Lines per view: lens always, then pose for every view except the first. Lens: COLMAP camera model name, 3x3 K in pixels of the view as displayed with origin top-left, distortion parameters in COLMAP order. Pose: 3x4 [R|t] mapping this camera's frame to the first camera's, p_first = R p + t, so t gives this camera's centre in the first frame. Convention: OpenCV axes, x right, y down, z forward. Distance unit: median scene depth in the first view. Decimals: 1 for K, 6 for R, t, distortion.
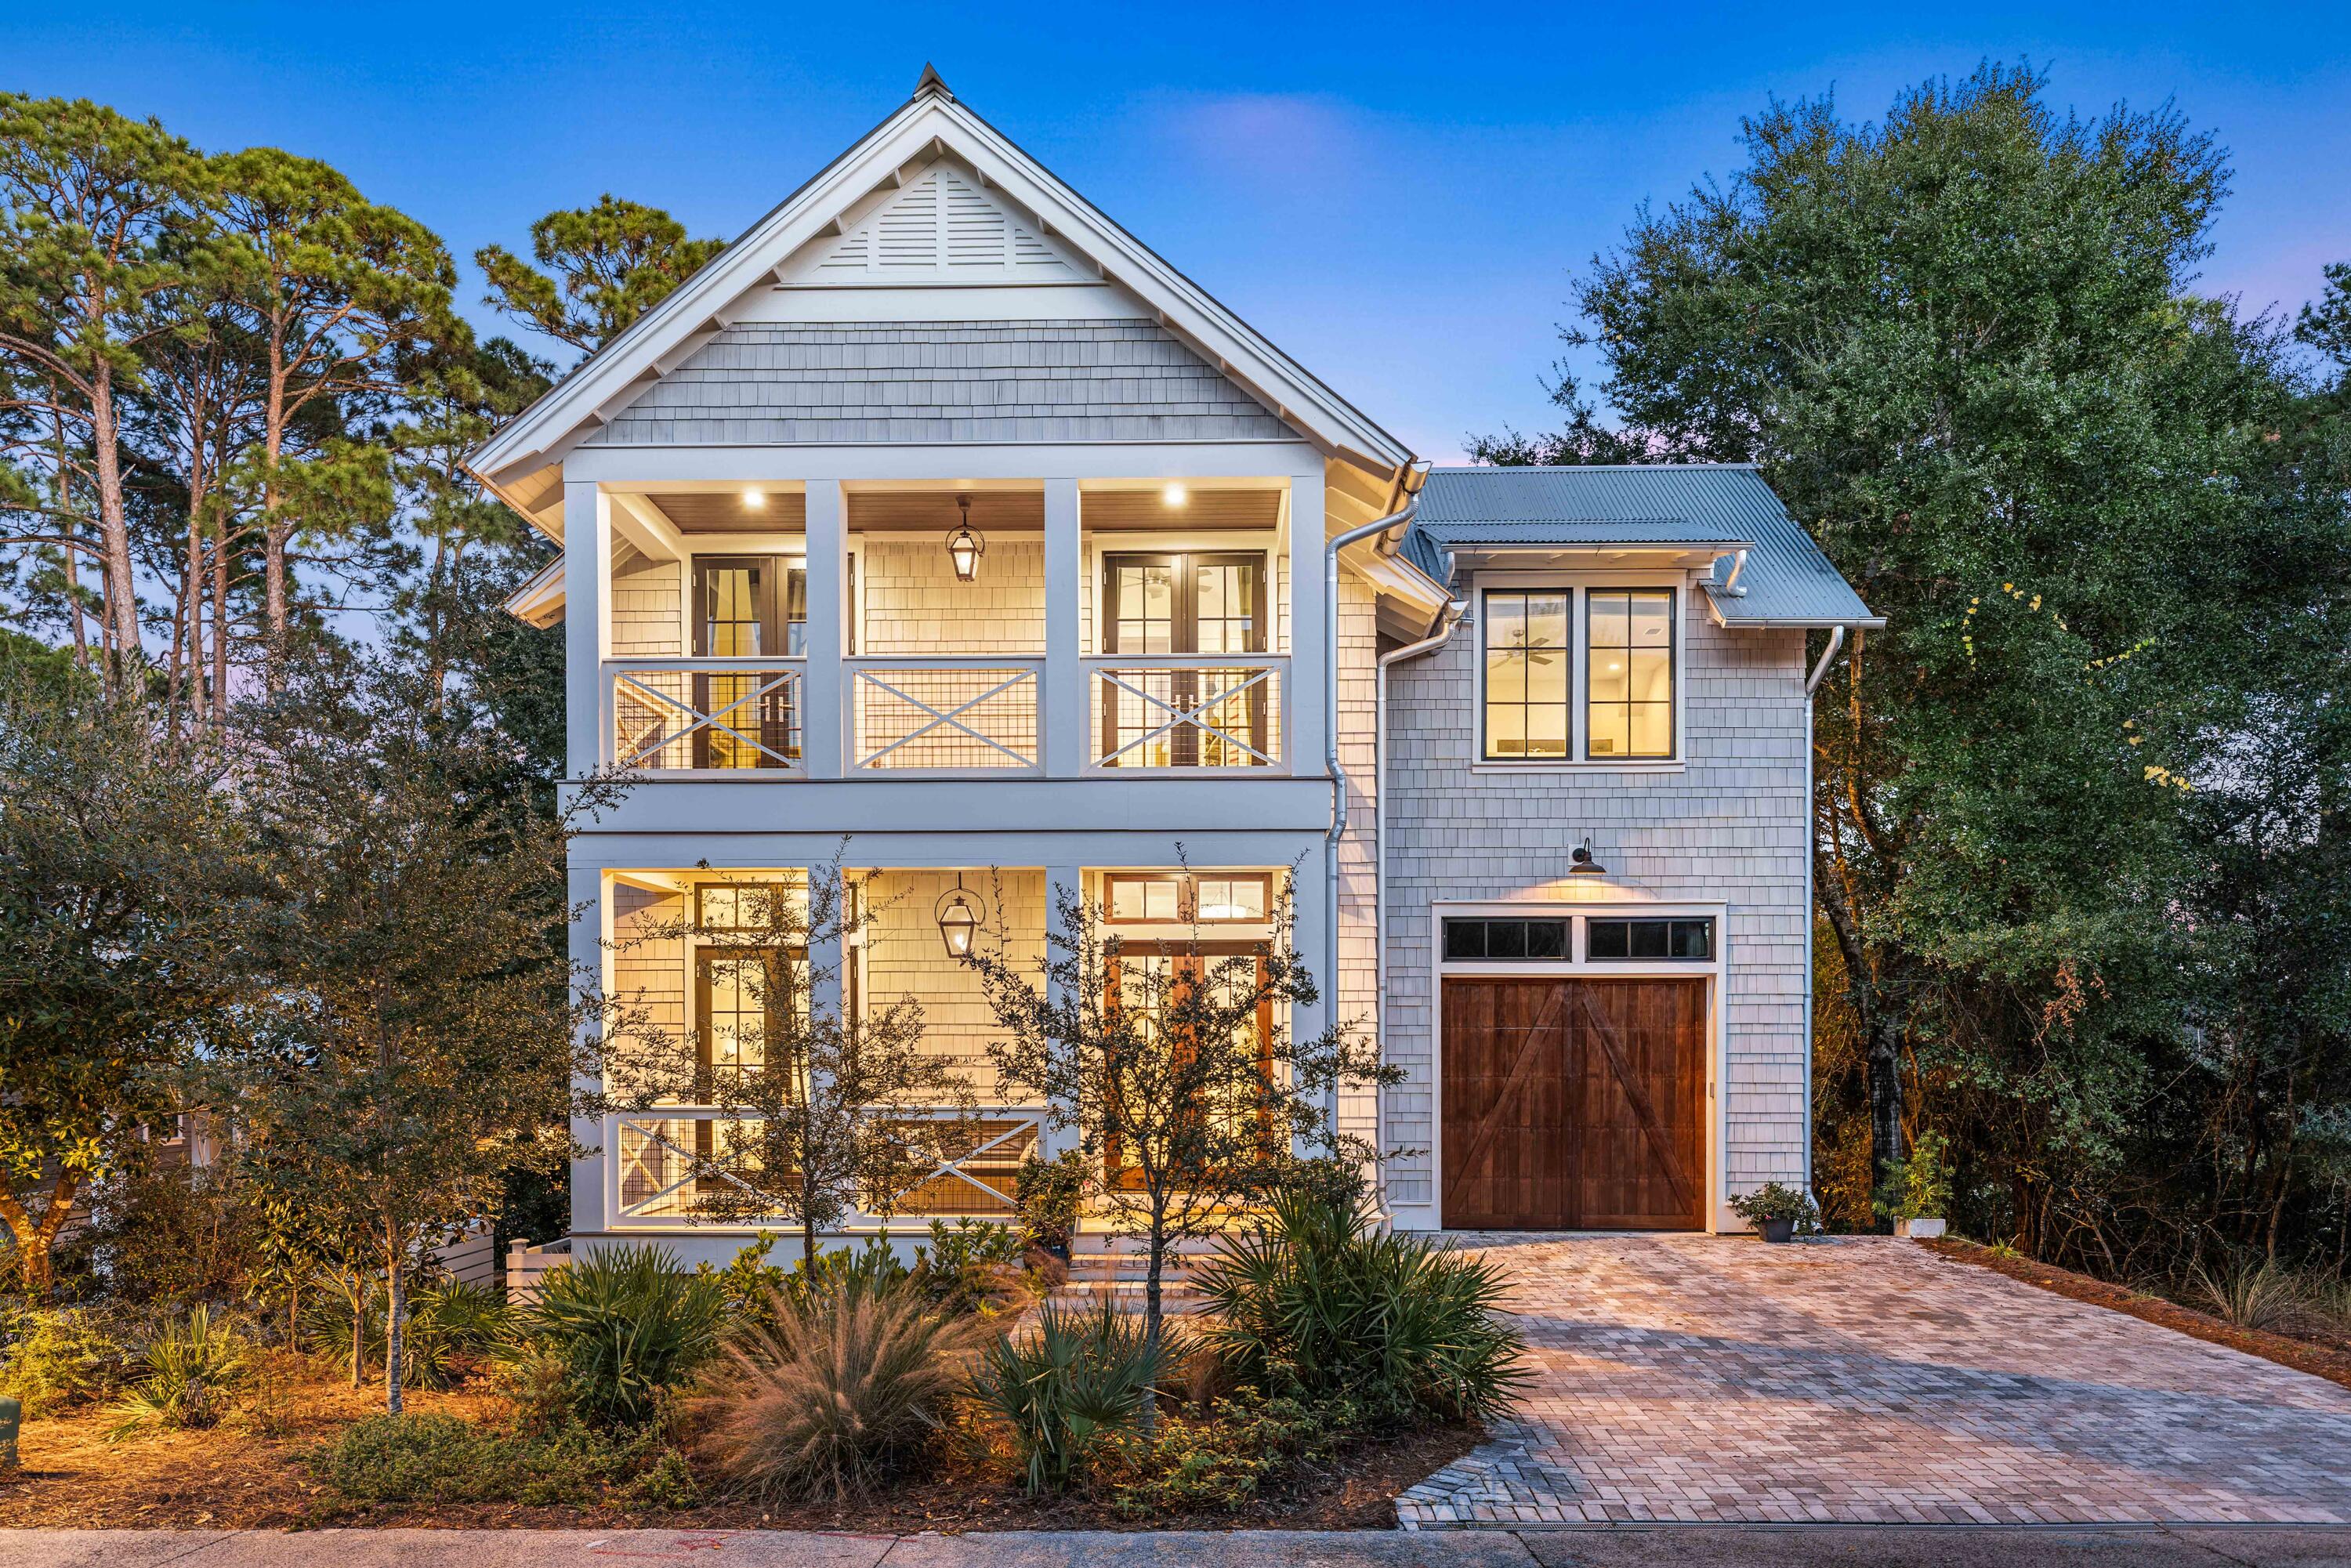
lens RADIAL K [[1487.6, 0, 1175.5], [0, 1487.6, 1076.7], [0, 0, 1]] dist [0.003010, 0.004182]
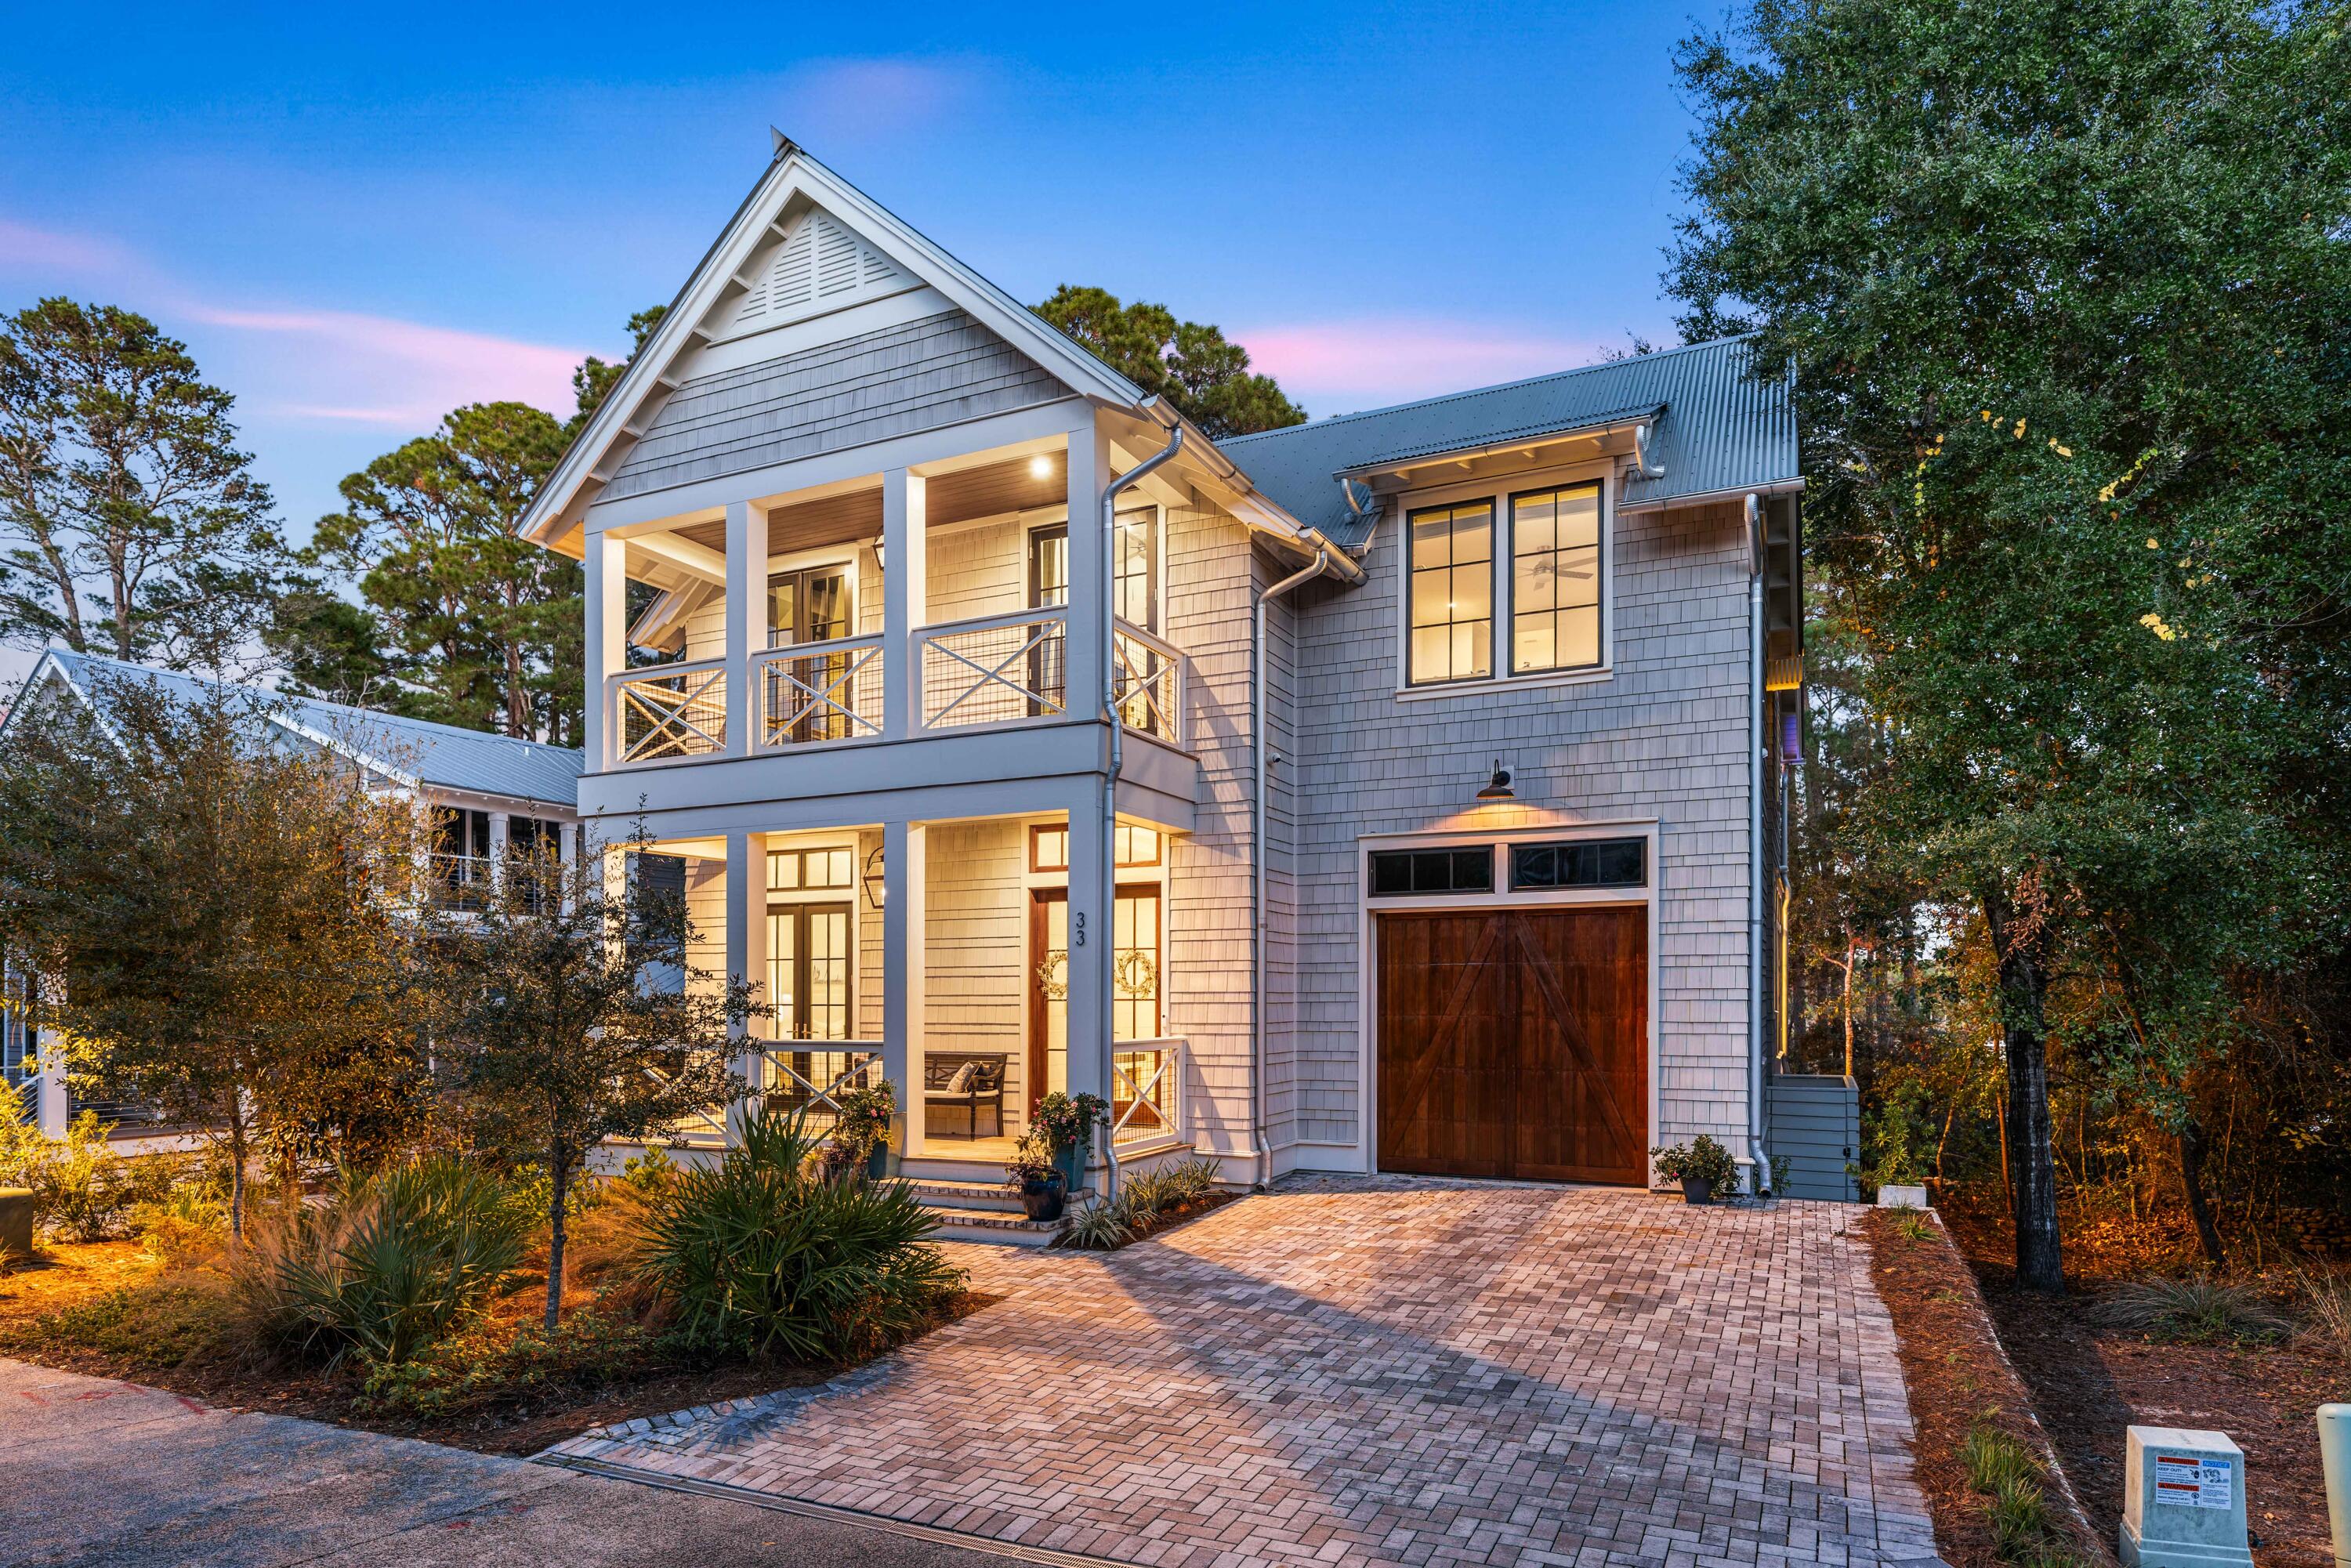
lens RADIAL K [[1336.7, 0, 1177.2], [0, 1336.7, 1002.8], [0, 0, 1]] dist [0.004024, -0.001436]
pose [[0.920264, -0.003179, -0.391284, 0.416705], [-0.000609, 0.999954, -0.009555, 0.000445], [0.391297, 0.009031, 0.920220, 0.147720]]
